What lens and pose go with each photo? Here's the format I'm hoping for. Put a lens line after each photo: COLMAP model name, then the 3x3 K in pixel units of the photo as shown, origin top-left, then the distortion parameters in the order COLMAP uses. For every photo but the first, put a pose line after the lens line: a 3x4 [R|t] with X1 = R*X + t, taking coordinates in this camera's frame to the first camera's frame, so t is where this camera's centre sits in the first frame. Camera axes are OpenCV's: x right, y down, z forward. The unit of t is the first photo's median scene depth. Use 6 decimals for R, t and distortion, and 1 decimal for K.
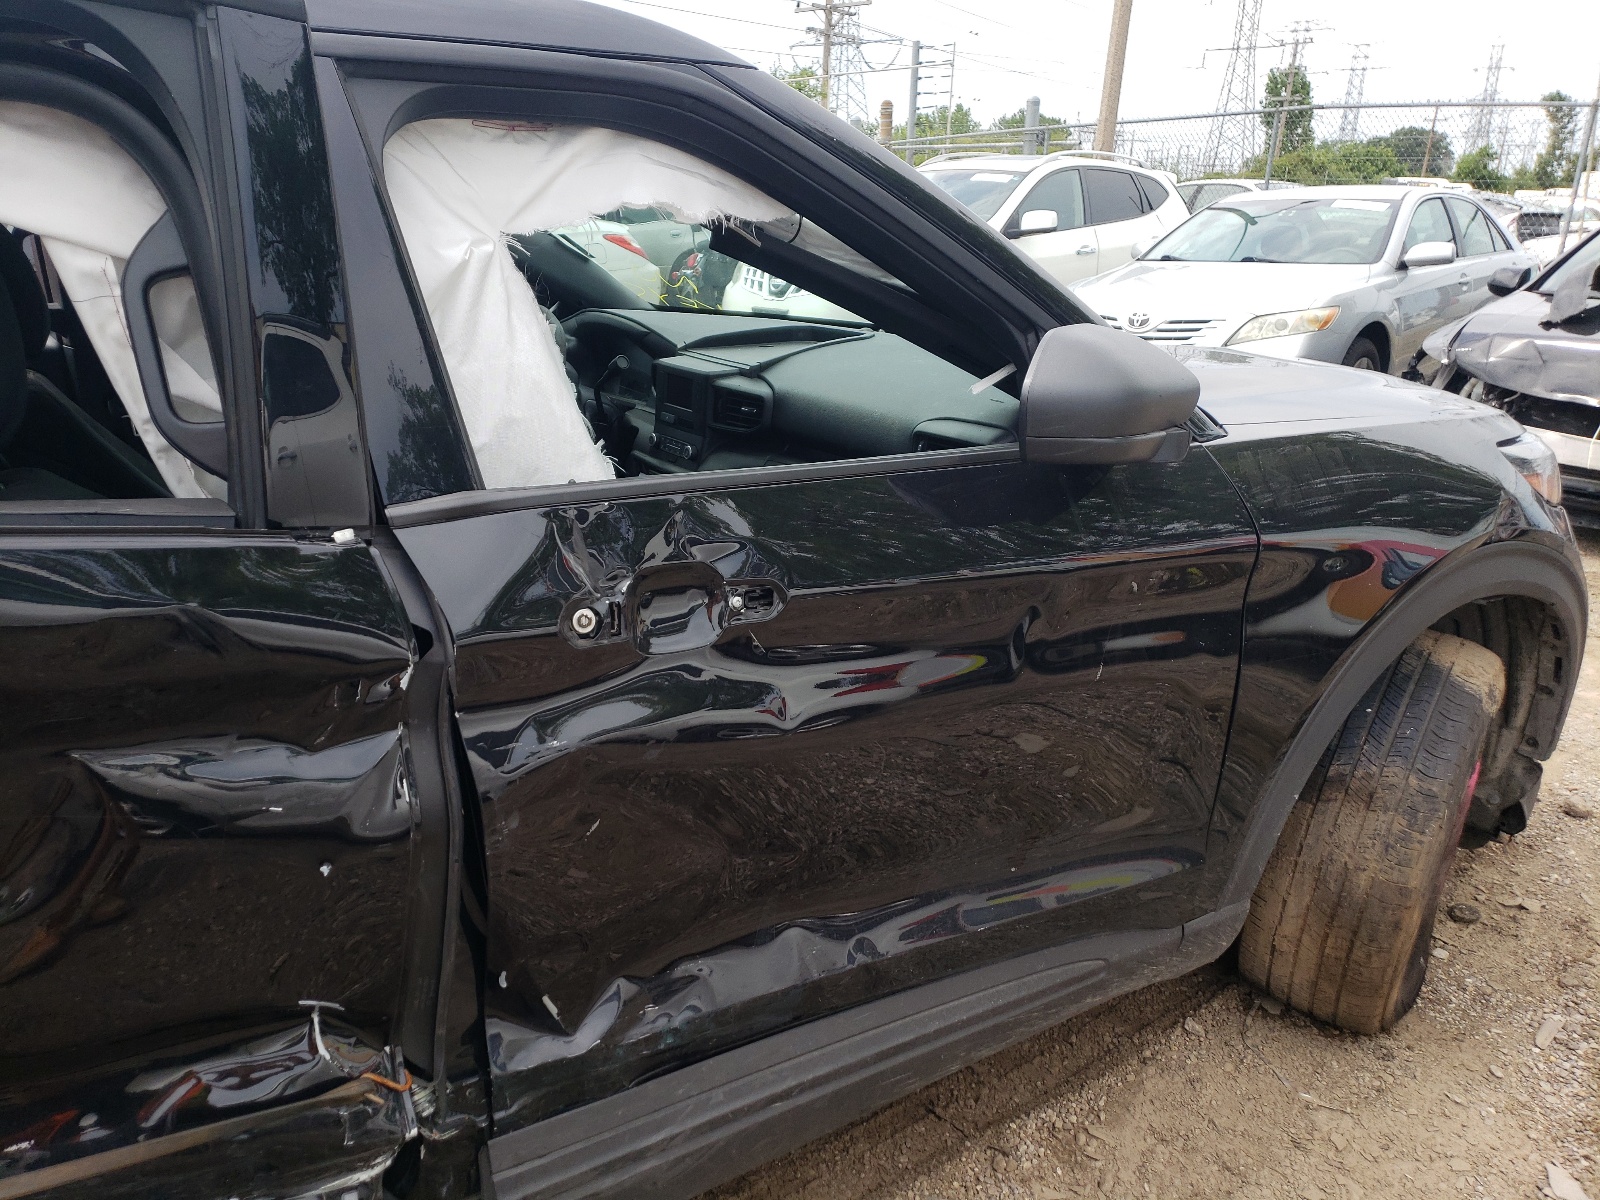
lens RADIAL K [[1239.8, 0, 792.3], [0, 1239.8, 593.9], [0, 0, 1]] dist [0.009279, -0.005102]
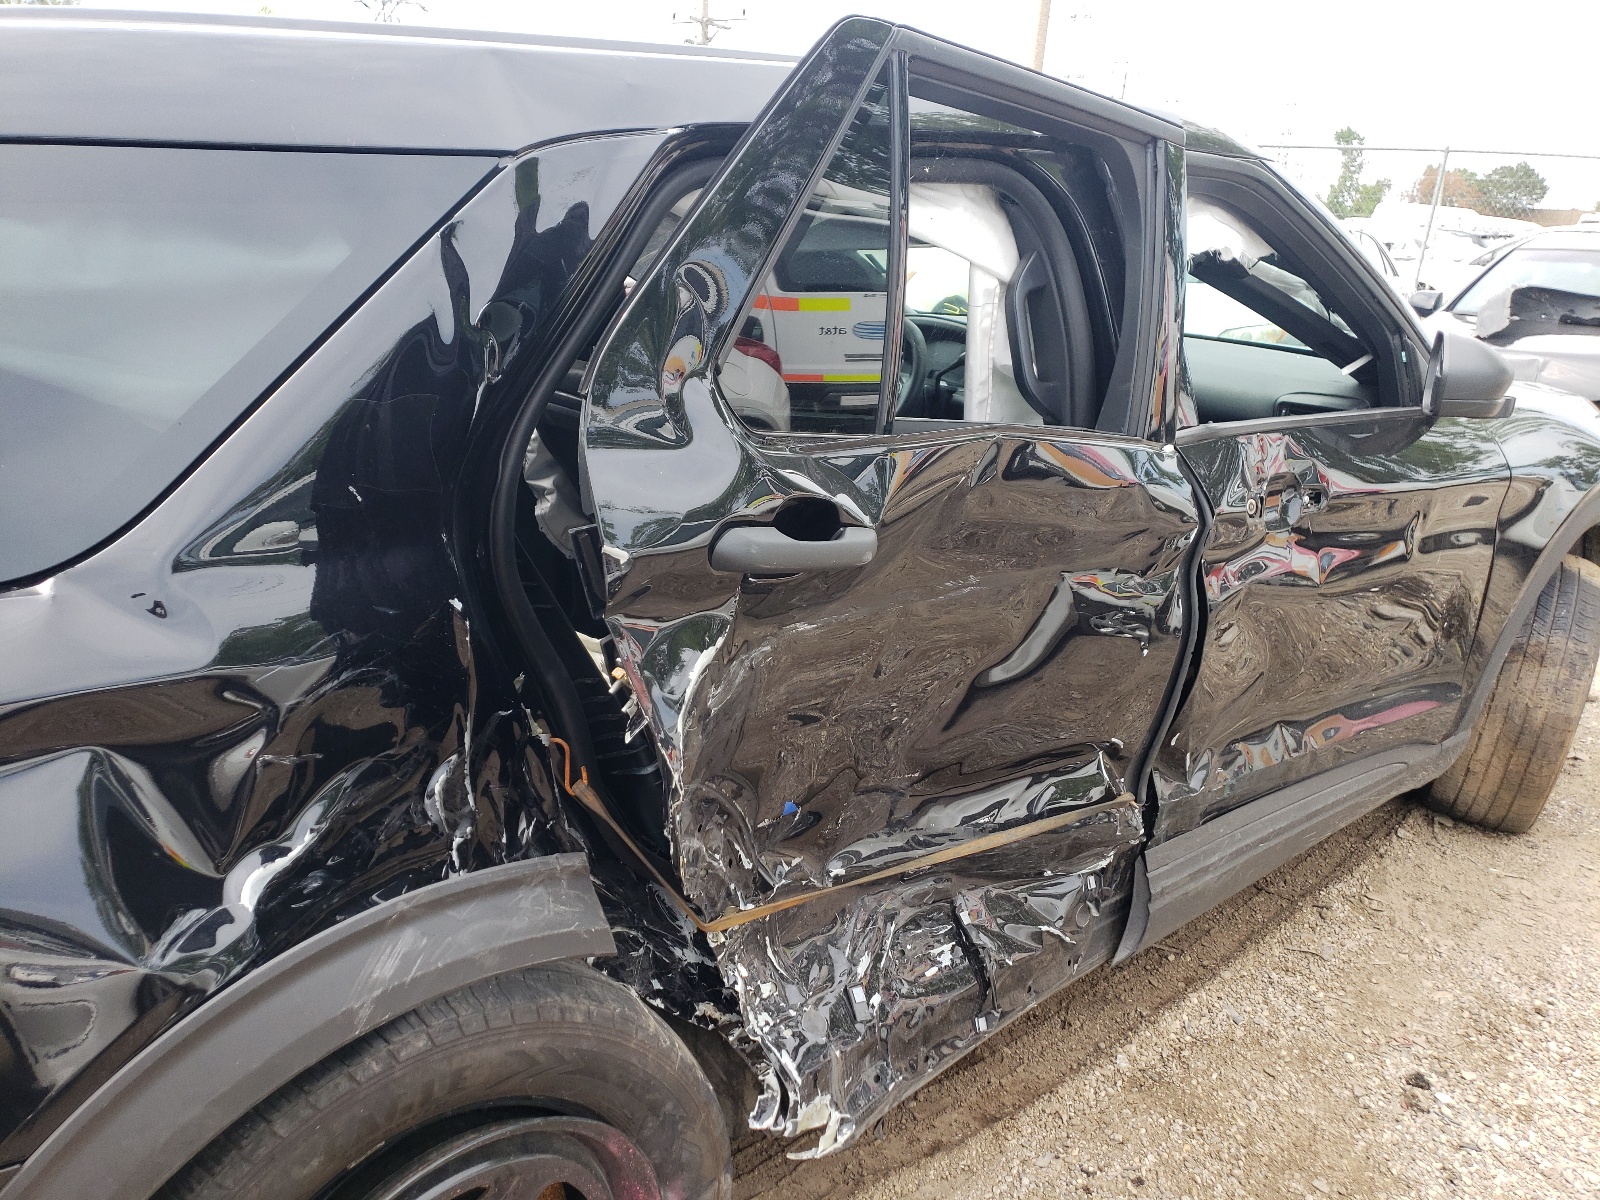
lens RADIAL K [[1239.8, 0, 809.1], [0, 1239.8, 602.3], [0, 0, 1]] dist [0.009279, -0.005102]
pose [[0.989374, -0.016632, 0.144441, -0.588503], [0.016577, 0.999861, 0.001584, 0.081261], [-0.144448, 0.000827, 0.989512, -0.314729]]
